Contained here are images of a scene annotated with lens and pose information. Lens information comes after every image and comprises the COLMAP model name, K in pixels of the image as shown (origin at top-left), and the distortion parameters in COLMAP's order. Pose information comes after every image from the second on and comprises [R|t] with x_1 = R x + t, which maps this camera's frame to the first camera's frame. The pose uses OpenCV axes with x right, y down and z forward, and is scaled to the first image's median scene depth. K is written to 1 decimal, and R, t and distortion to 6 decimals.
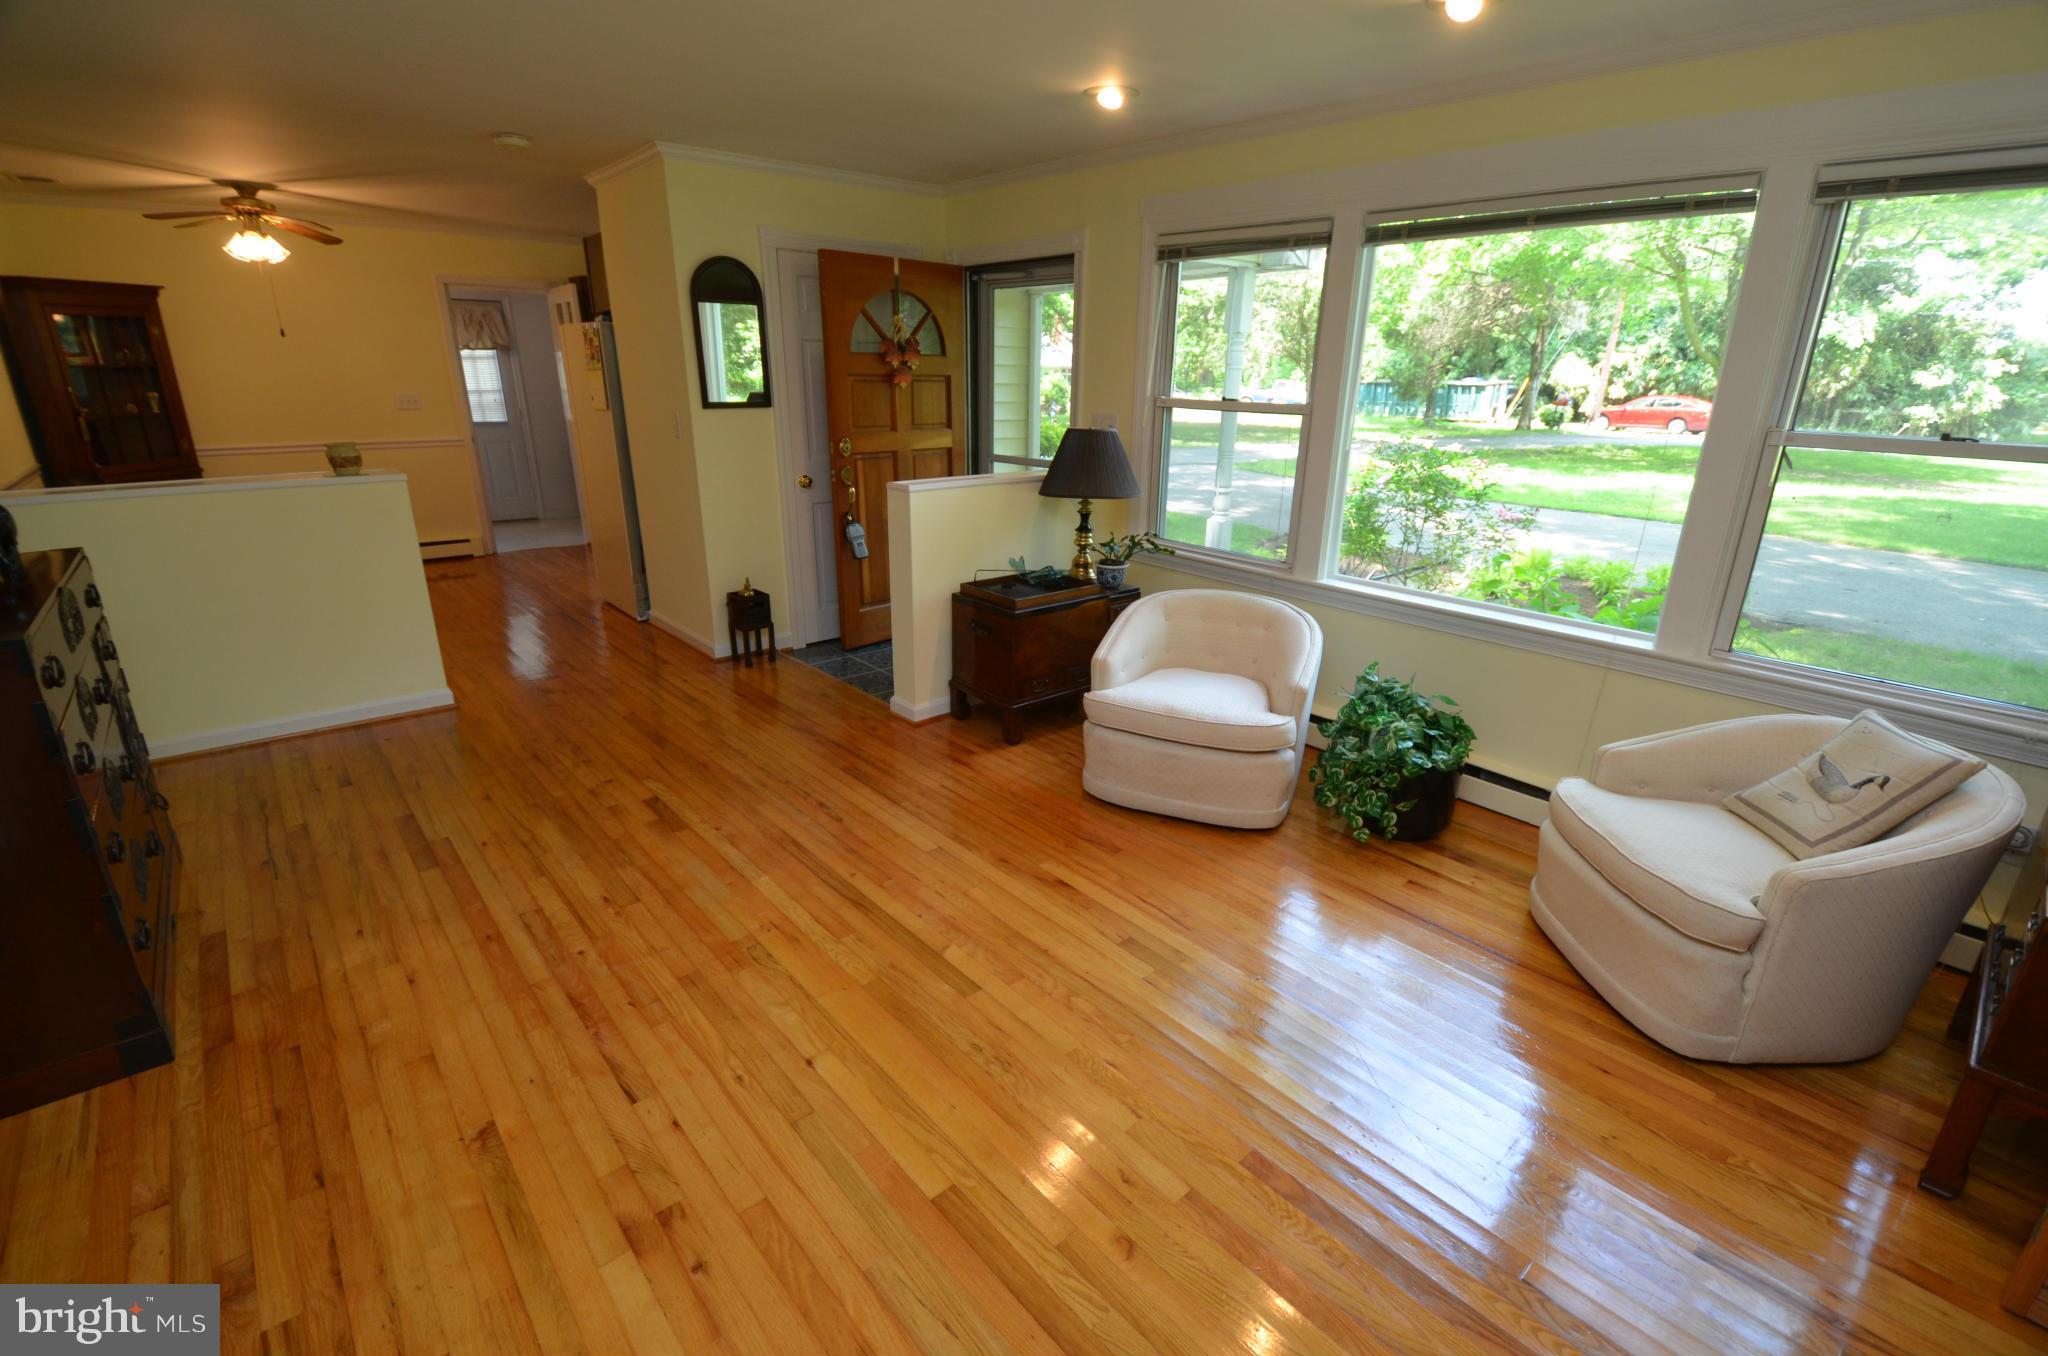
lens RADIAL K [[891.7, 0, 1022.5], [0, 891.7, 689.8], [0, 0, 1]] dist [0.010773, -0.019806]
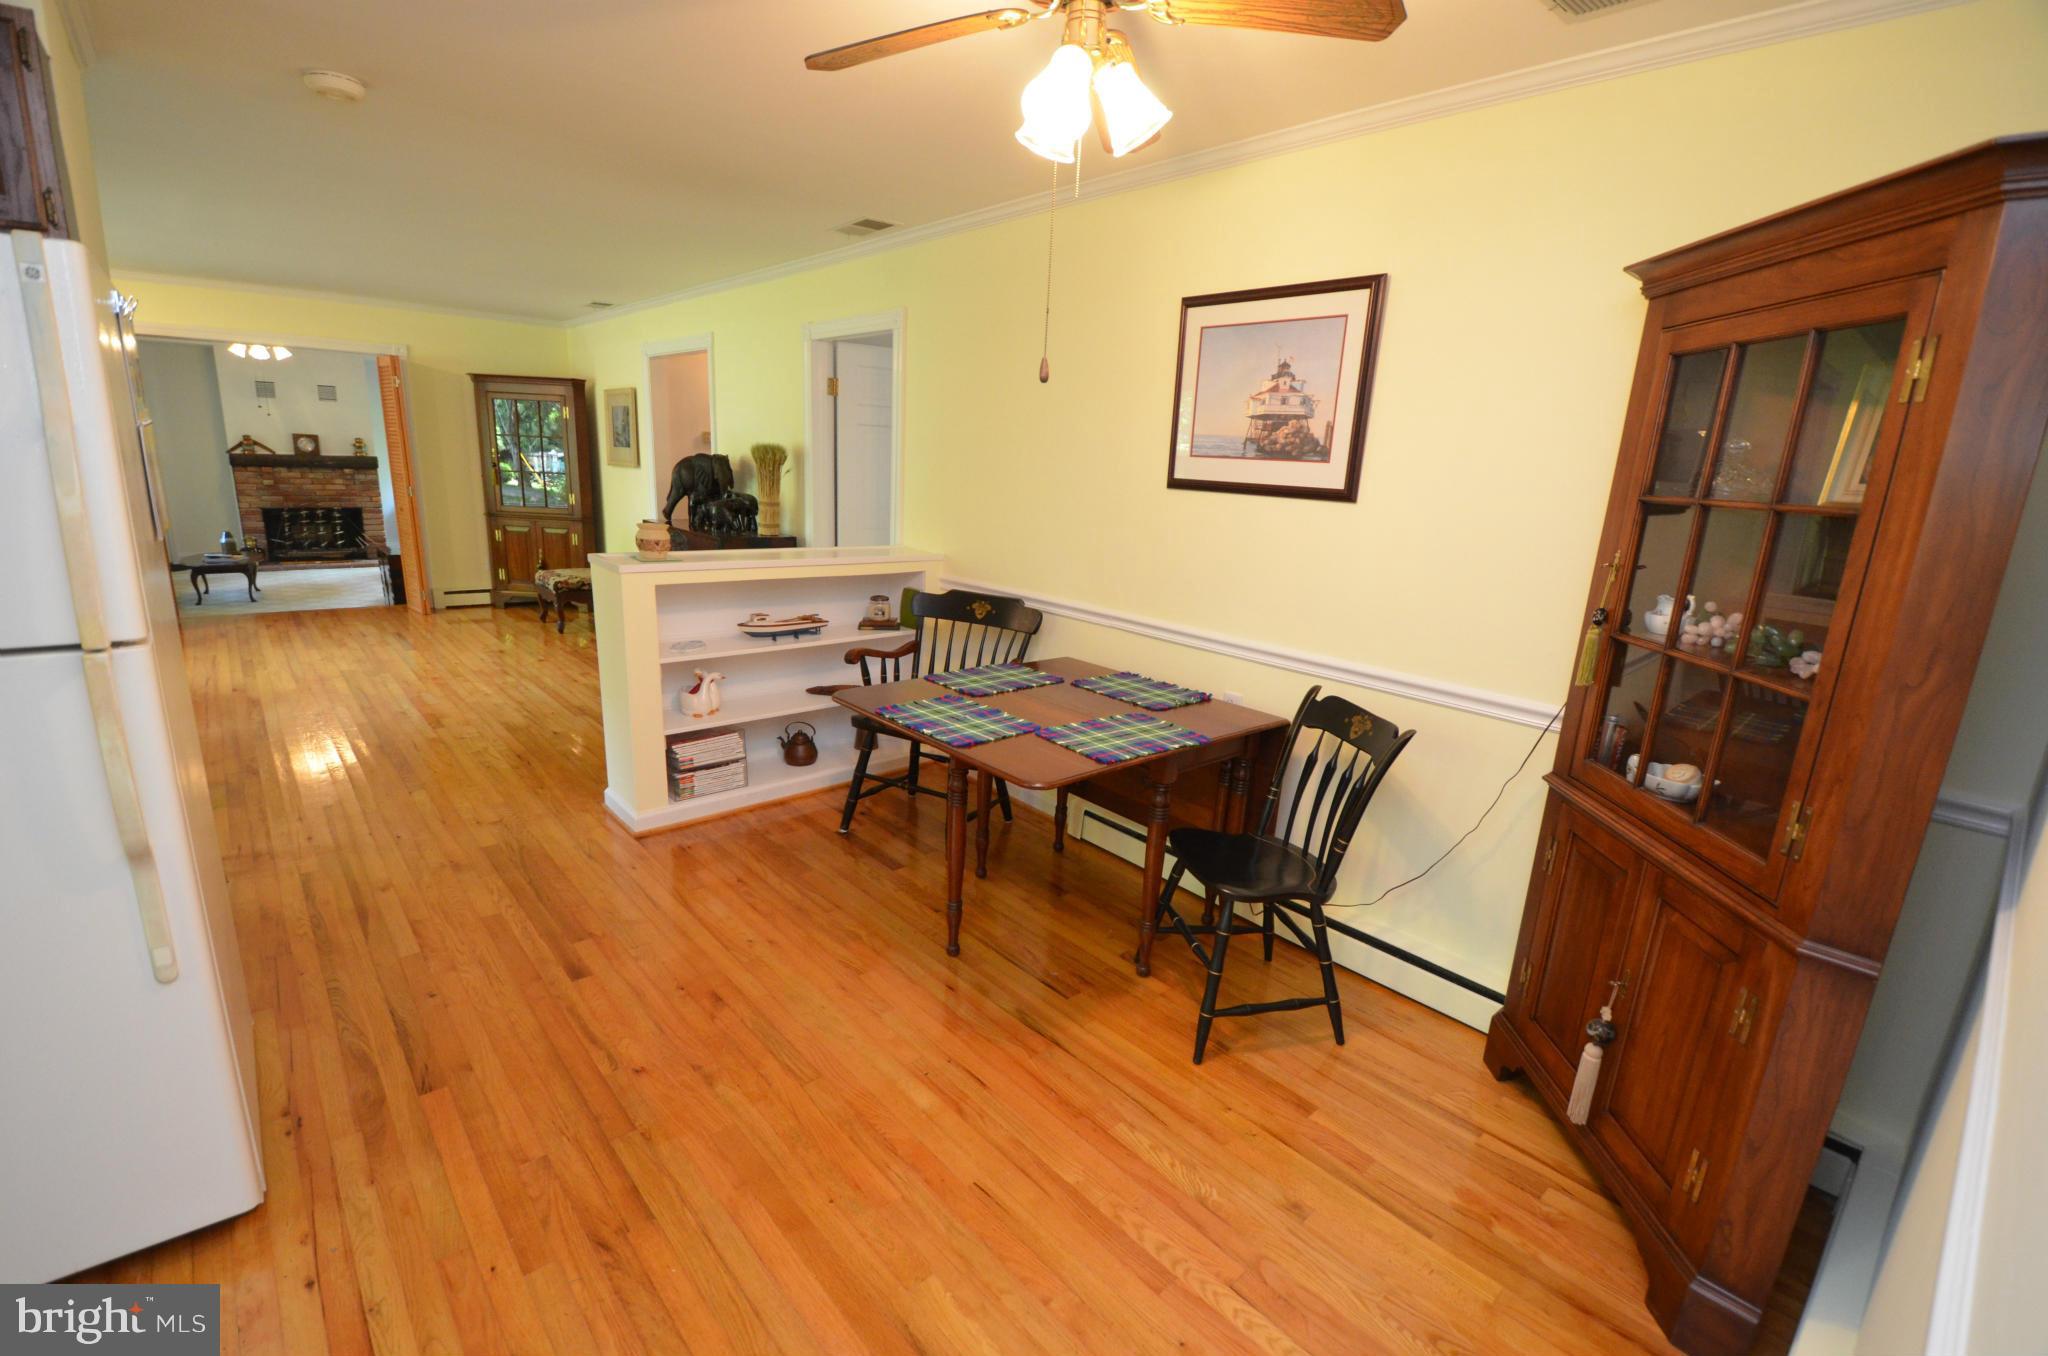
lens RADIAL K [[891.7, 0, 1022.5], [0, 891.7, 689.8], [0, 0, 1]] dist [0.010773, -0.019806]
pose [[-0.997751, -0.063891, -0.020255, -1.054648], [-0.064321, 0.827743, 0.557409, -0.623167], [-0.018848, 0.557459, -0.829991, 1.715954]]
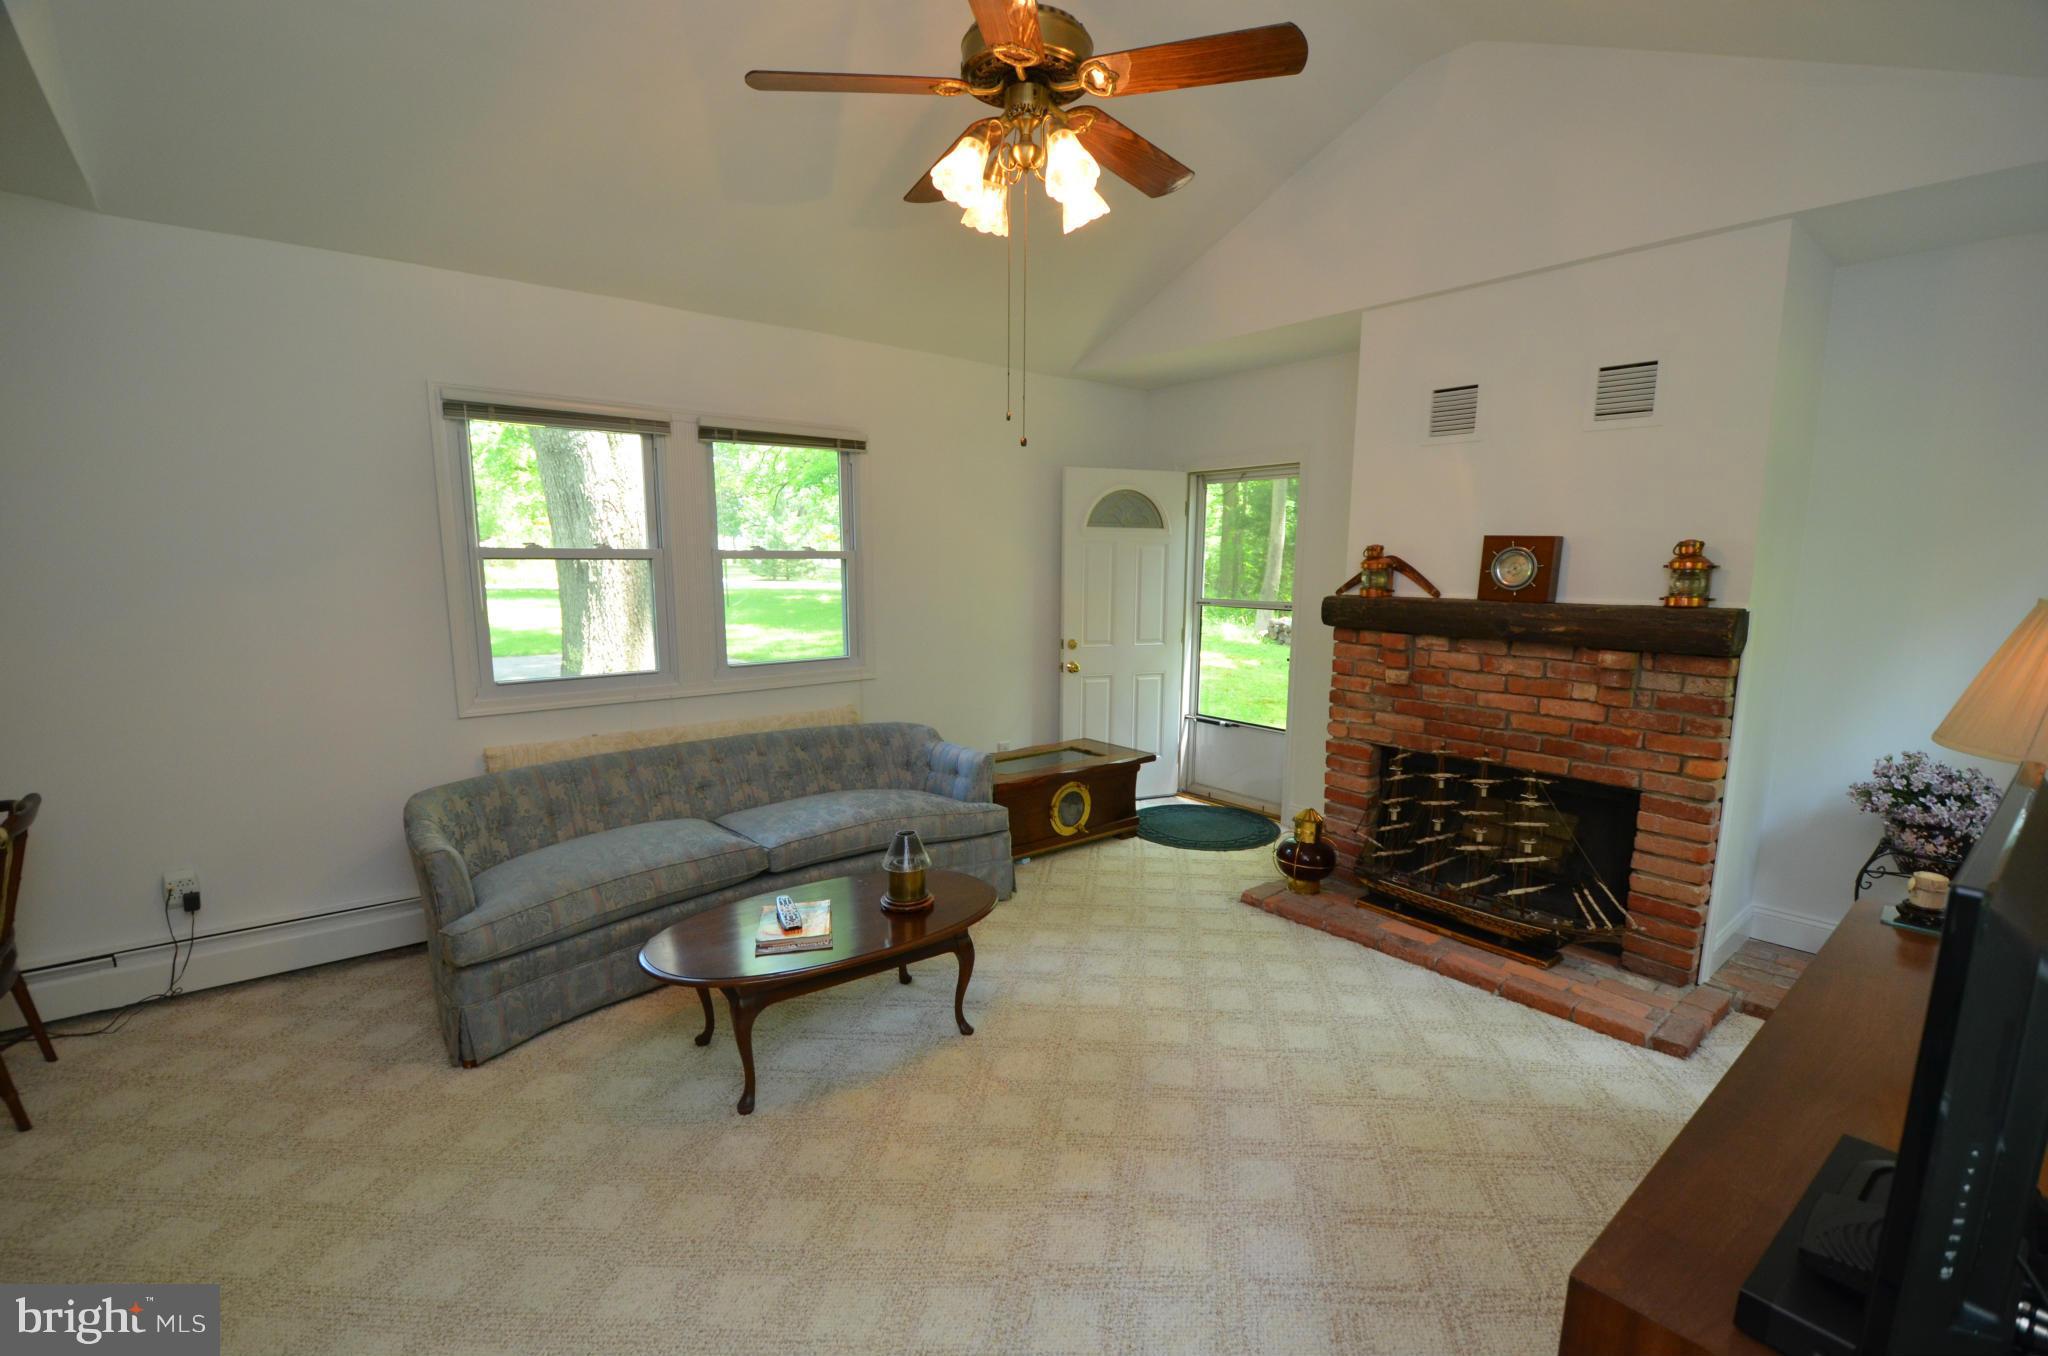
lens RADIAL K [[891.7, 0, 1022.5], [0, 891.7, 689.8], [0, 0, 1]] dist [0.010773, -0.019806]
pose [[0.035339, -0.162397, 0.986092, 0.268125], [0.325114, 0.934905, 0.142316, 0.255783], [-0.945014, 0.315563, 0.085837, -0.531308]]
